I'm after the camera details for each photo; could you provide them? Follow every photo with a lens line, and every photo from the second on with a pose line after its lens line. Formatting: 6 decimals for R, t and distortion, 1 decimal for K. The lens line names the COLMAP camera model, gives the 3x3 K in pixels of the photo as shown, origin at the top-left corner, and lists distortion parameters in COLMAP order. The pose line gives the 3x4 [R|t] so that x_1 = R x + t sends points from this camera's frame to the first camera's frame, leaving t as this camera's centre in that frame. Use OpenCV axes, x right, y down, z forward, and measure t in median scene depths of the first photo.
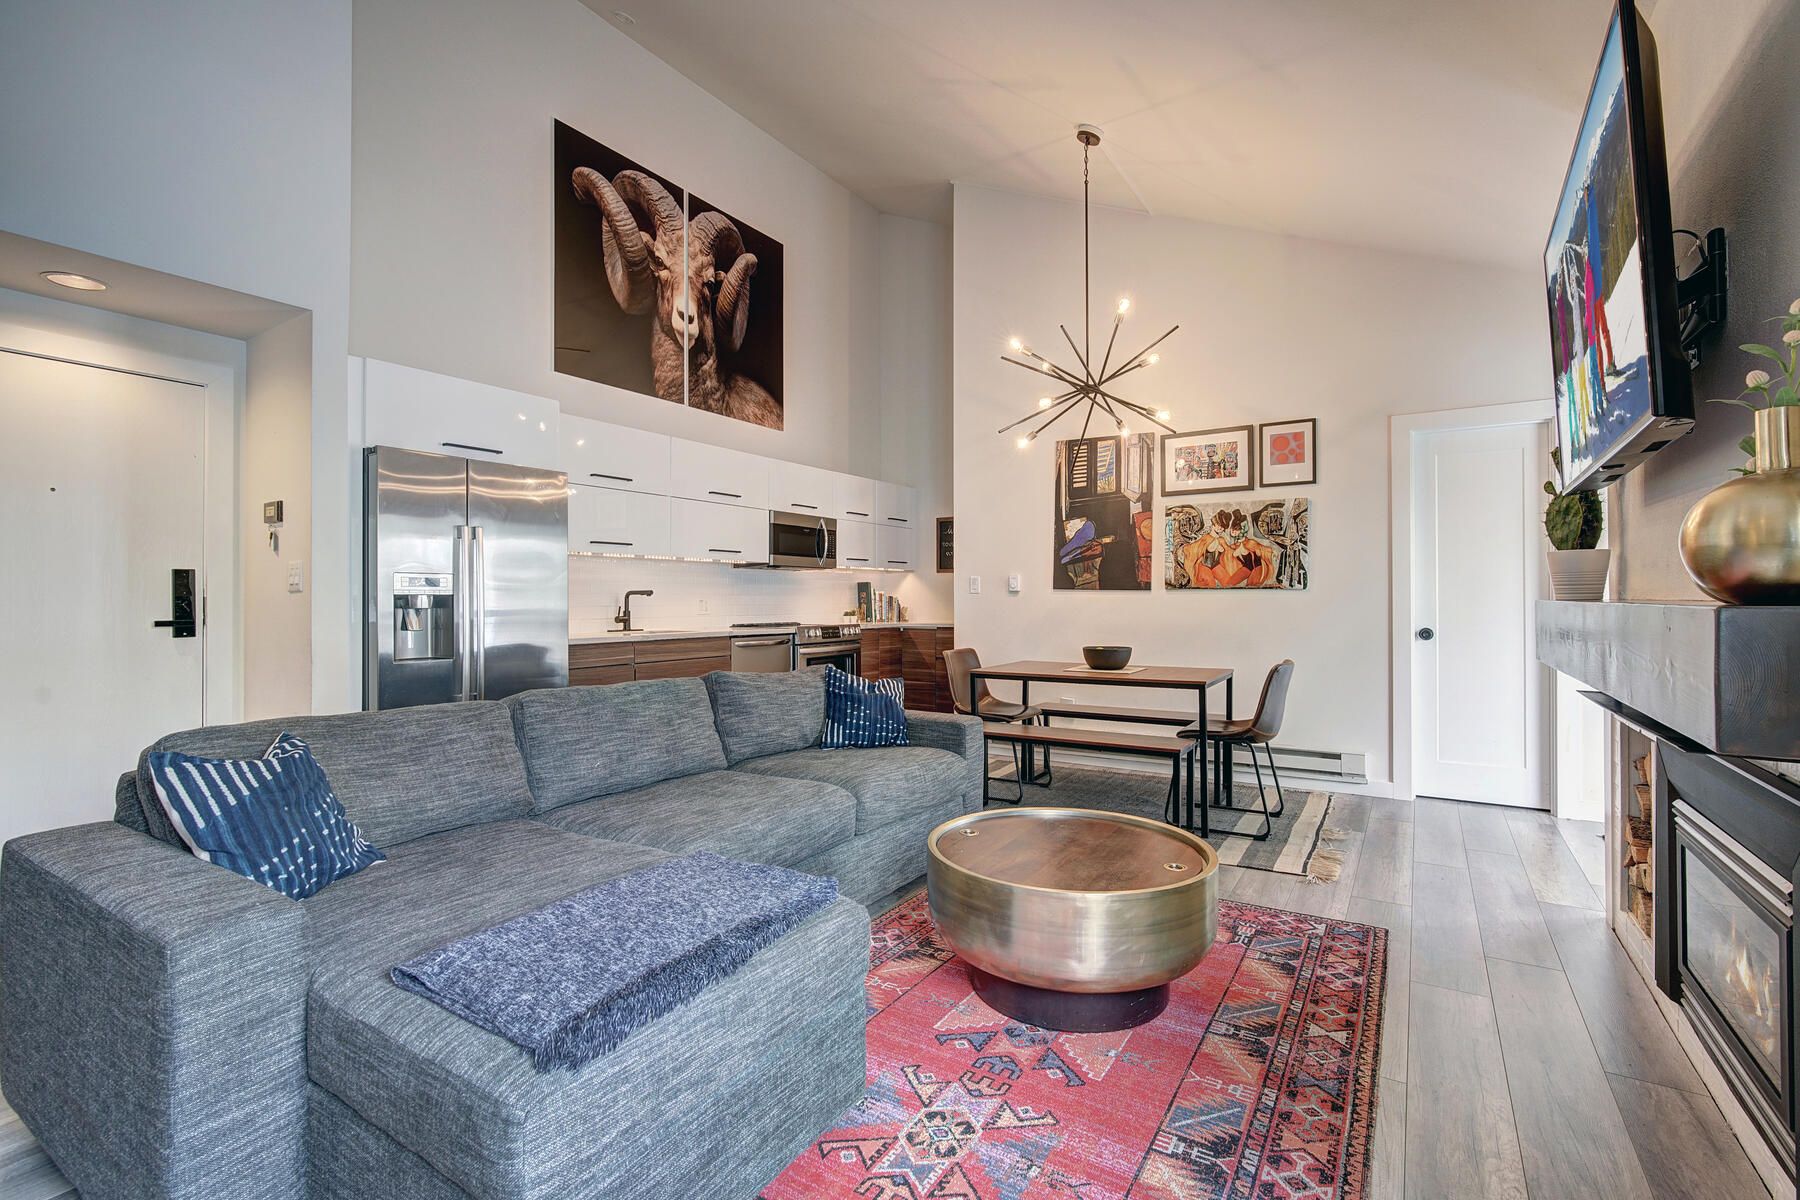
lens RADIAL K [[814.1, 0, 898.5], [0, 814.1, 593.6], [0, 0, 1]] dist [-0.003053, -0.000196]
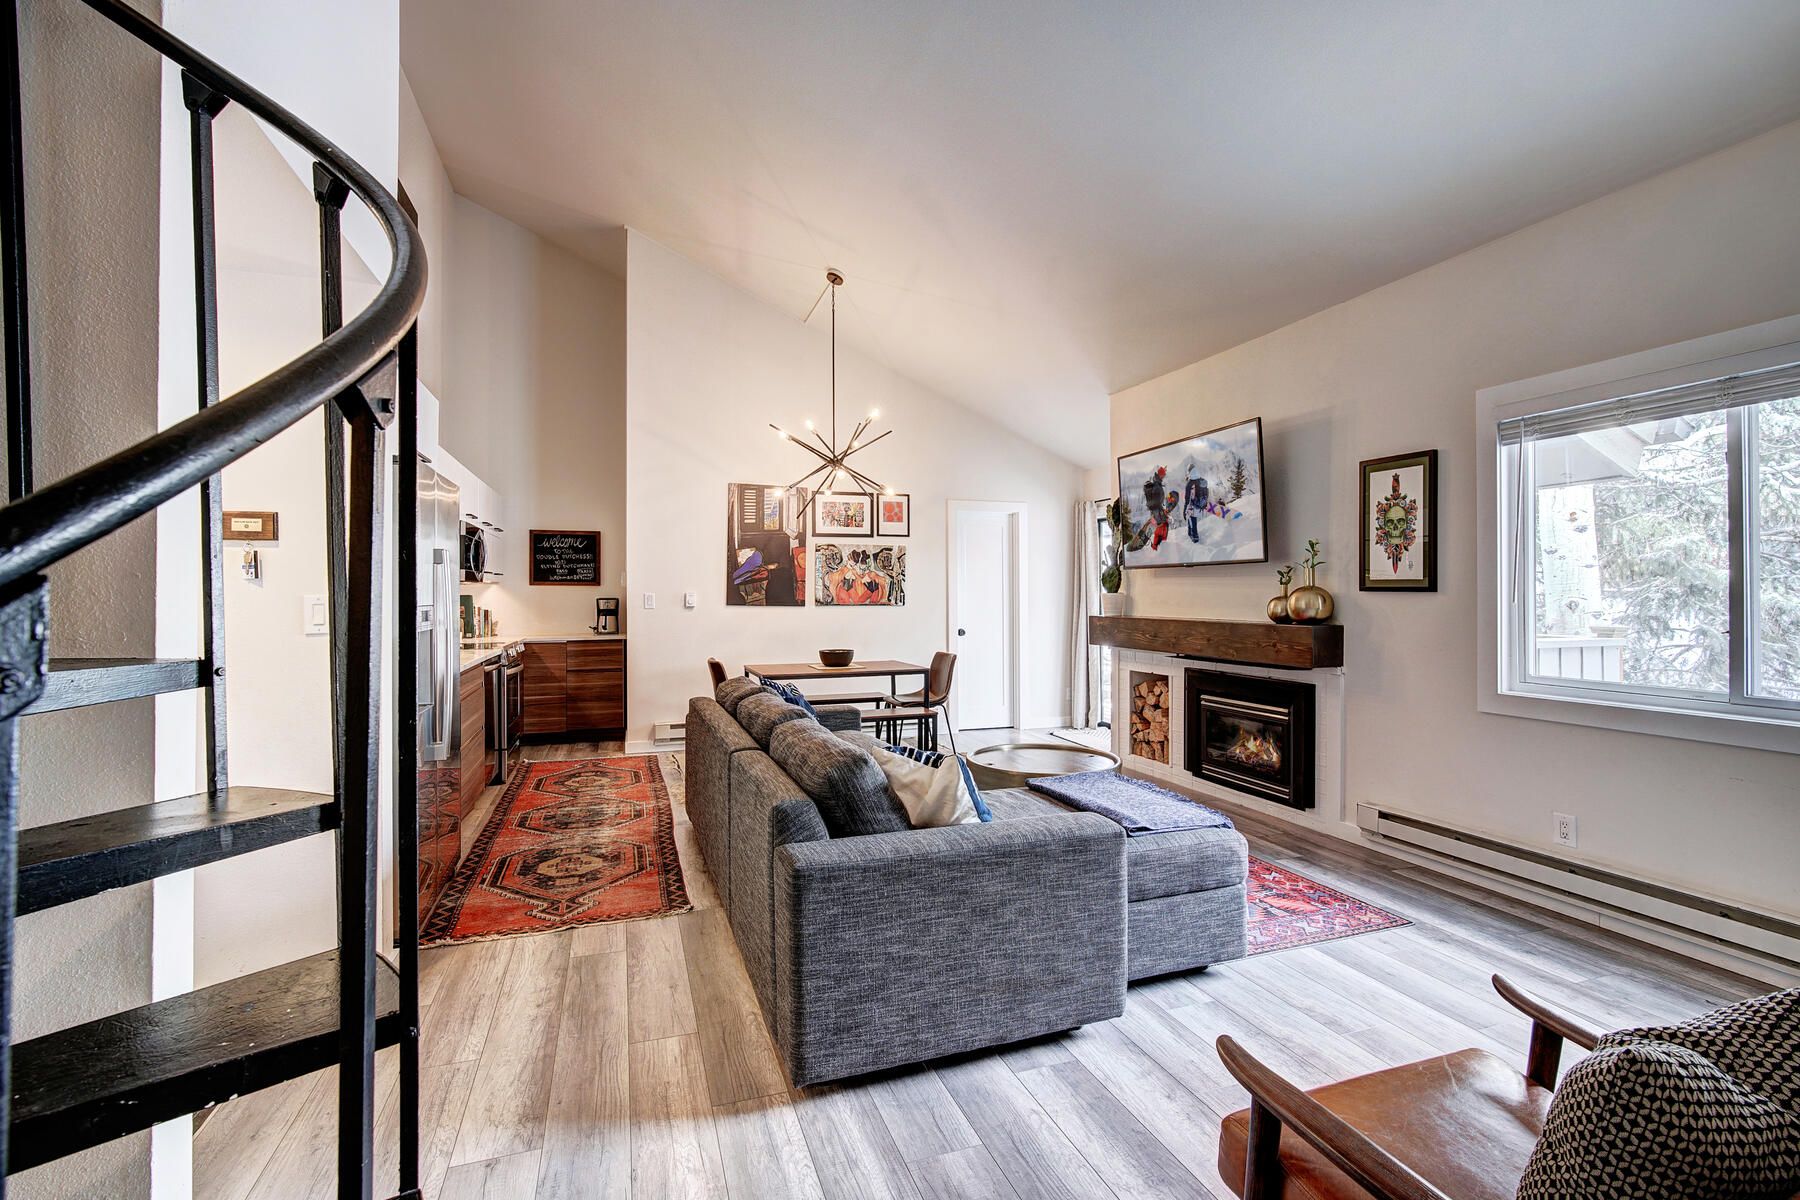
lens RADIAL K [[814.1, 0, 898.5], [0, 814.1, 599.7], [0, 0, 1]] dist [-0.003053, -0.000196]
pose [[0.620203, -0.004408, 0.784429, -0.674433], [-0.004796, 0.999944, 0.009412, -0.029451], [-0.784427, -0.009600, 0.620147, 0.056549]]
